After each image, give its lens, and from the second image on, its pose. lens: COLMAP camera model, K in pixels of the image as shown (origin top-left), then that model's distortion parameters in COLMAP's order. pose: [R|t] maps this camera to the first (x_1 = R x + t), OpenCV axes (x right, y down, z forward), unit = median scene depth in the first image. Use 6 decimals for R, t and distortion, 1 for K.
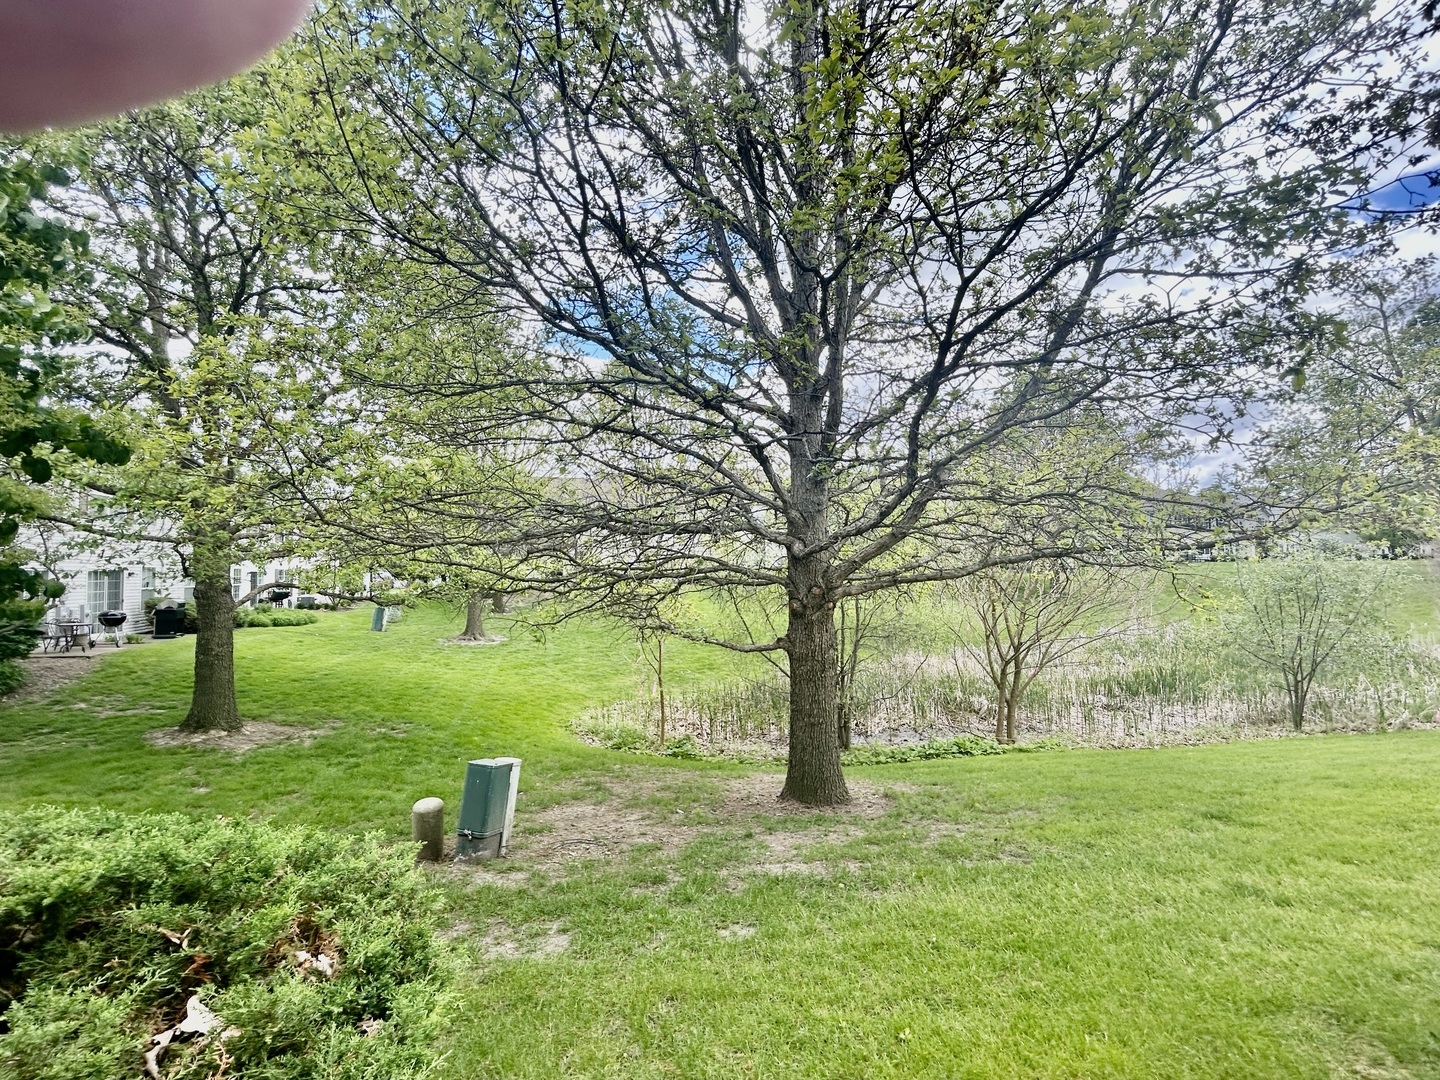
lens RADIAL K [[633.2, 0, 714.2], [0, 633.2, 540.8], [0, 0, 1]] dist [-0.000358, -0.000007]
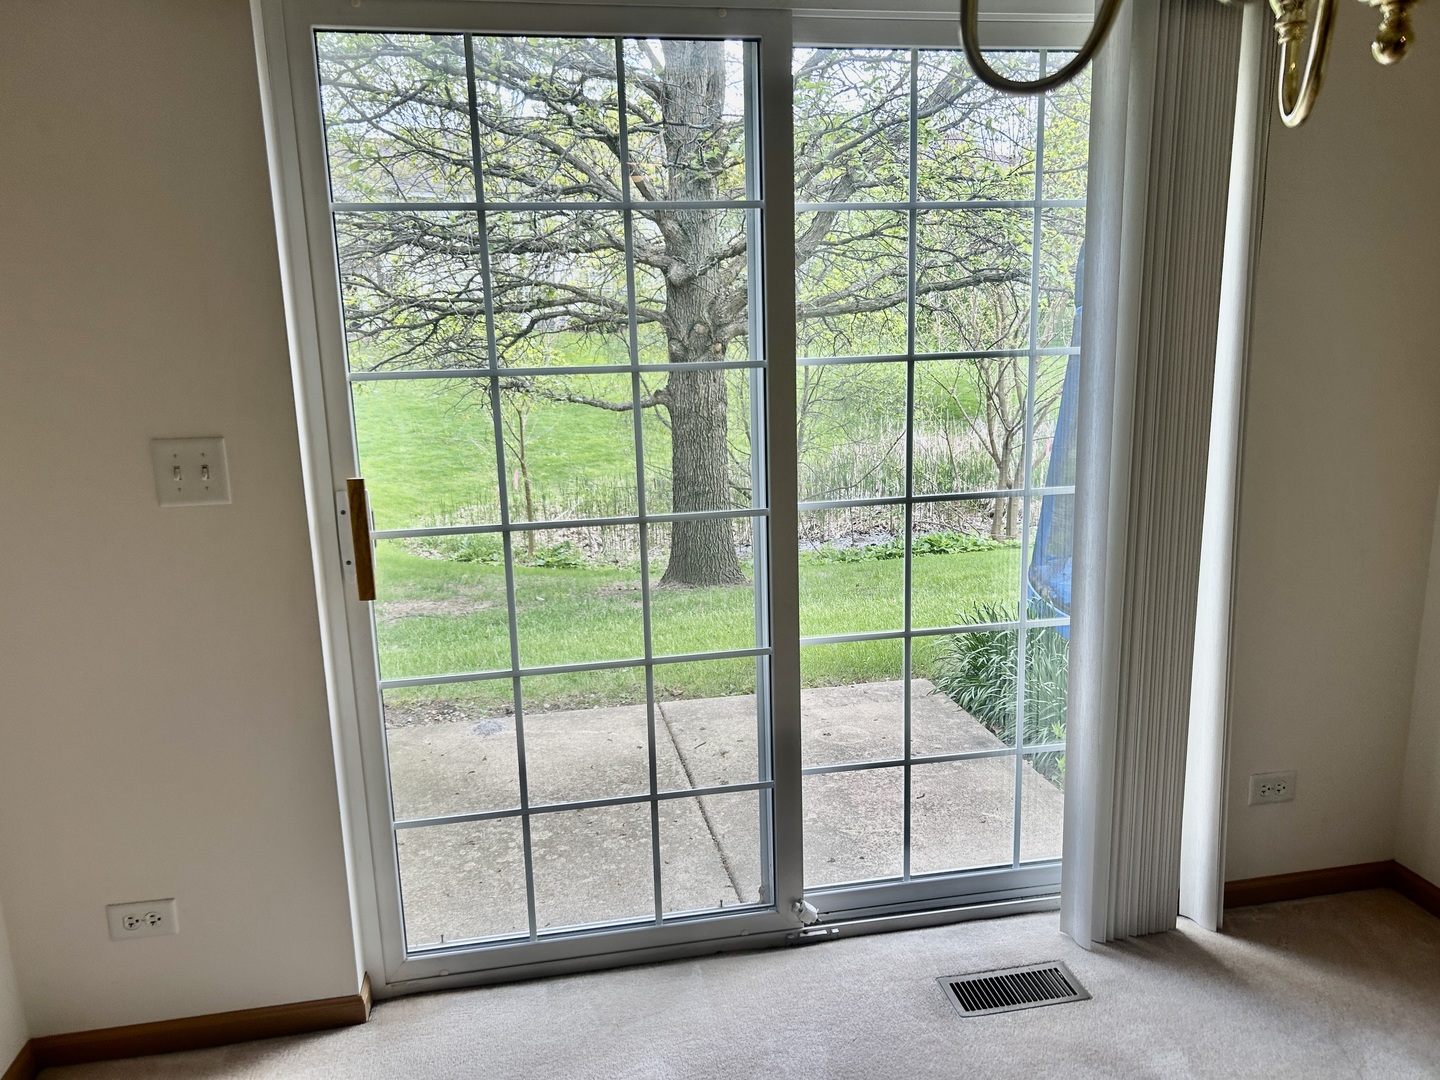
lens RADIAL K [[1083.4, 0, 724.5], [0, 1083.4, 534.5], [0, 0, 1]] dist [0.036396, -0.000717]
pose [[0.996886, -0.020687, 0.076098, 0.079408], [0.000800, 0.967583, 0.252551, -0.012790], [-0.078856, -0.251704, 0.964586, -0.346244]]
